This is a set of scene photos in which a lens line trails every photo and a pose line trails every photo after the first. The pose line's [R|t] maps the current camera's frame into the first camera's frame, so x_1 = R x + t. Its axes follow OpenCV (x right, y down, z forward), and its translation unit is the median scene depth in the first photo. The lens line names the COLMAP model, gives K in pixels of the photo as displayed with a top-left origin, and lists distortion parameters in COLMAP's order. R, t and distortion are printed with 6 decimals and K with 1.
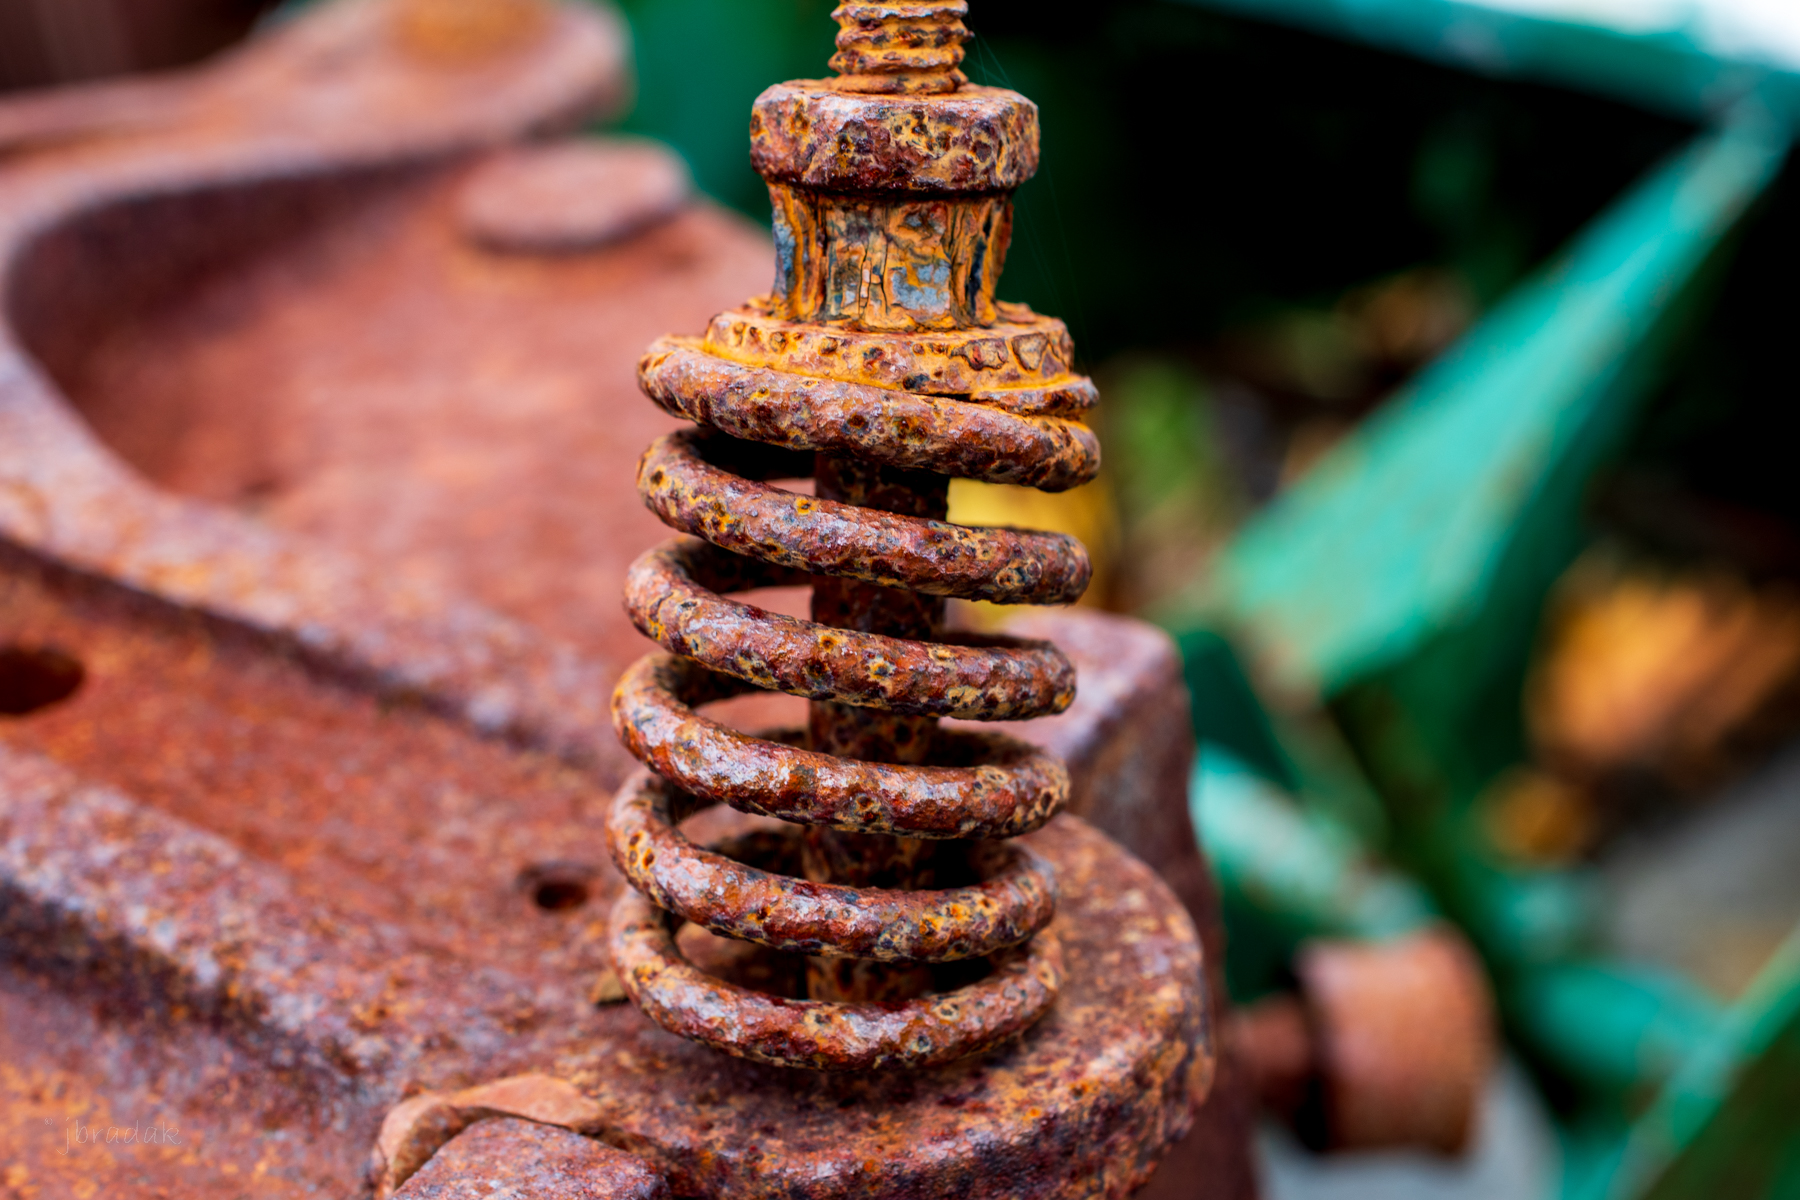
lens RADIAL K [[3679.9, 0, 900.0], [0, 3679.9, 600.0], [0, 0, 1]] dist [0.011985, -0.609853]
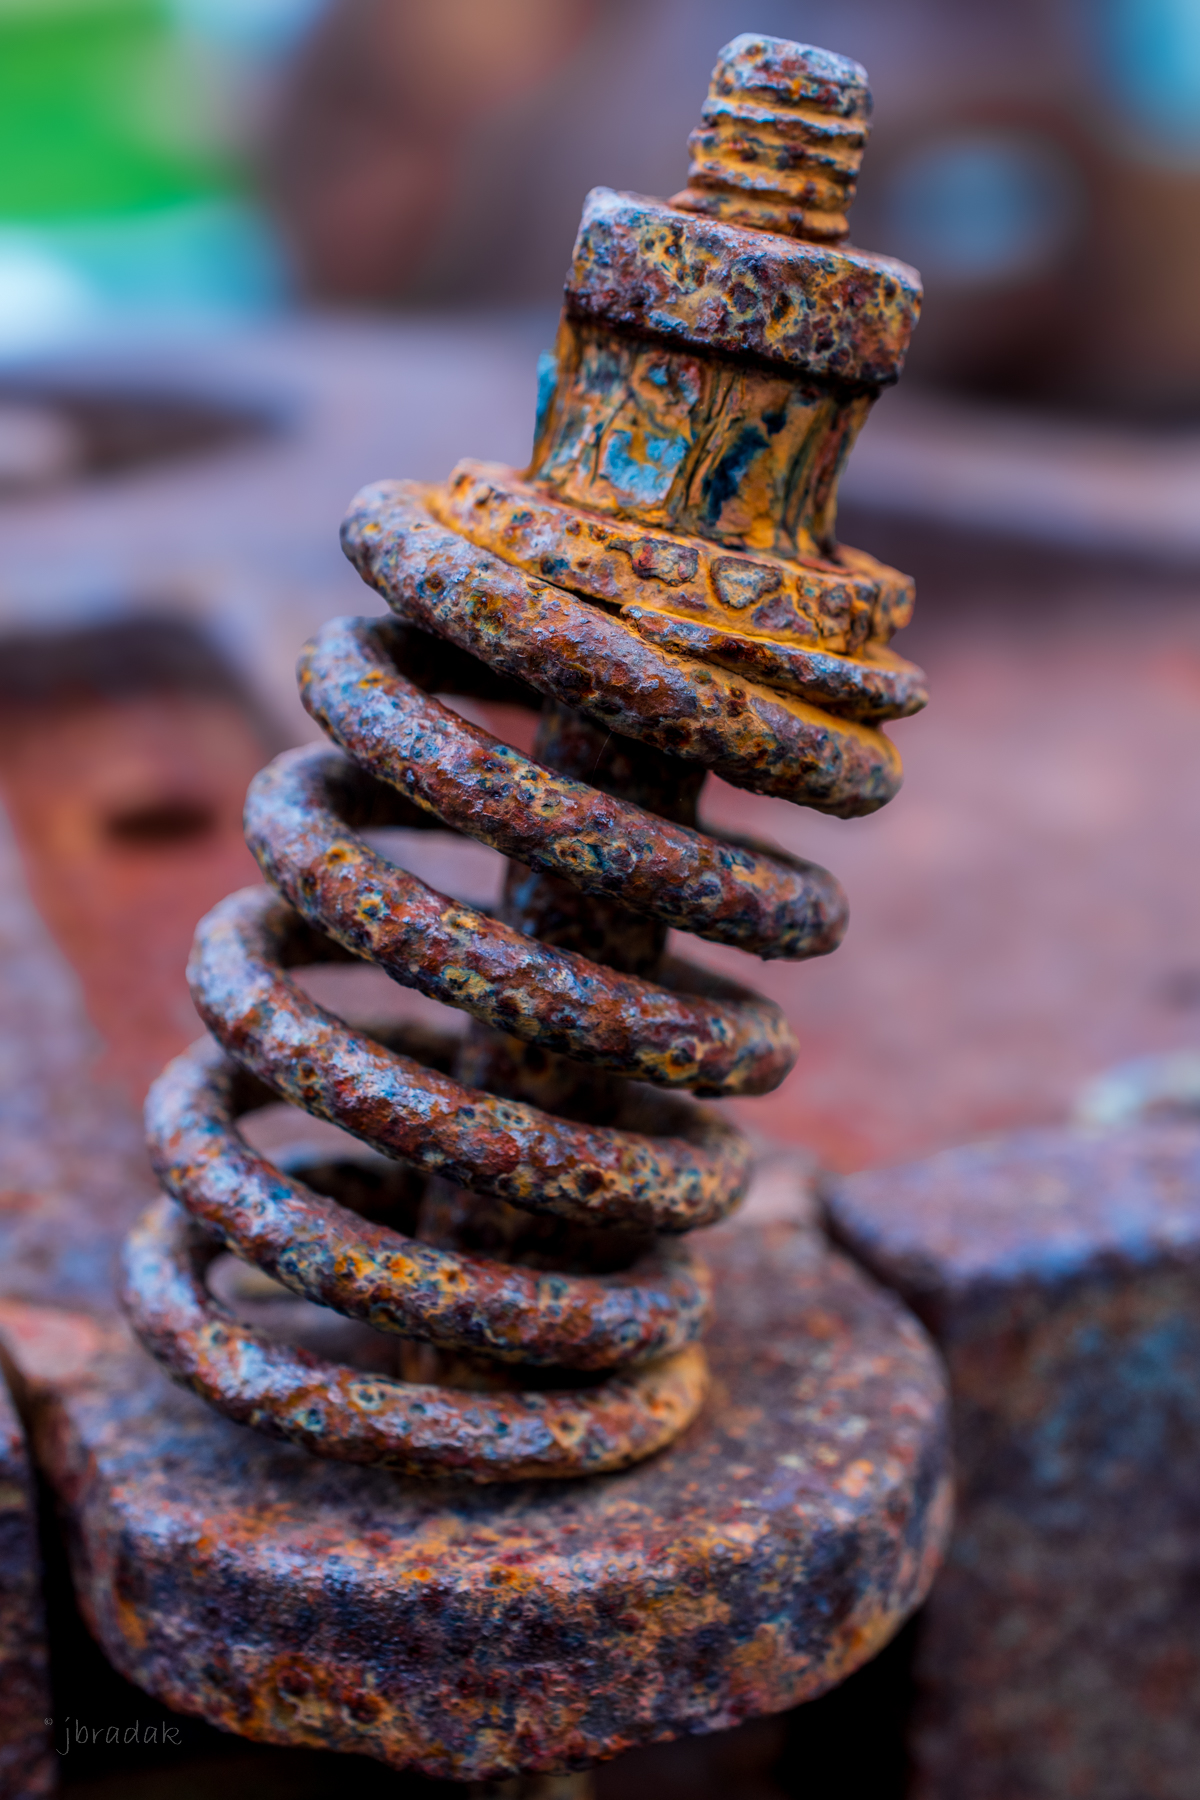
lens RADIAL K [[3679.9, 0, 600.0], [0, 3679.9, 900.0], [0, 0, 1]] dist [0.011985, -0.609853]
pose [[0.750573, 0.278413, -0.599271, 0.473242], [-0.341603, 0.939803, 0.008770, -0.005344], [0.565638, 0.198130, 0.800498, 0.415285]]
